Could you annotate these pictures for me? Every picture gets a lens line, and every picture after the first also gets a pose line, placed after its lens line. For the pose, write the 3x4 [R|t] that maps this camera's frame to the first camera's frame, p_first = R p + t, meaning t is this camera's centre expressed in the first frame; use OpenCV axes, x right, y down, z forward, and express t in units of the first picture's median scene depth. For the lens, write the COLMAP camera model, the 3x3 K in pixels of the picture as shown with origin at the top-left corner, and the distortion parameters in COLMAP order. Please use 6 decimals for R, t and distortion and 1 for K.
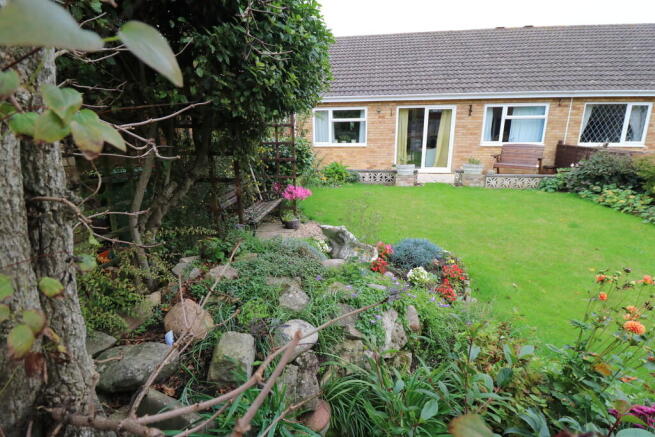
lens RADIAL K [[310.4, 0, 325.2], [0, 310.4, 217.8], [0, 0, 1]] dist [-0.015256, -0.003744]
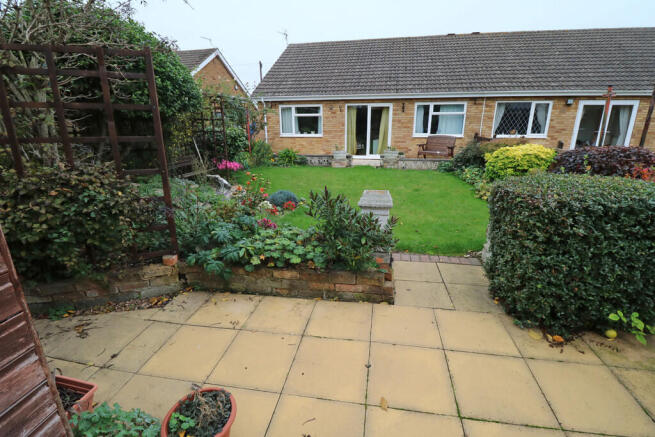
lens RADIAL K [[310.4, 0, 329.8], [0, 310.4, 219.1], [0, 0, 1]] dist [-0.015256, -0.003744]
pose [[0.998769, 0.020238, -0.045278, 0.241190], [-0.019030, 0.999456, 0.026950, 0.066439], [0.045799, -0.026055, 0.998611, -0.252261]]
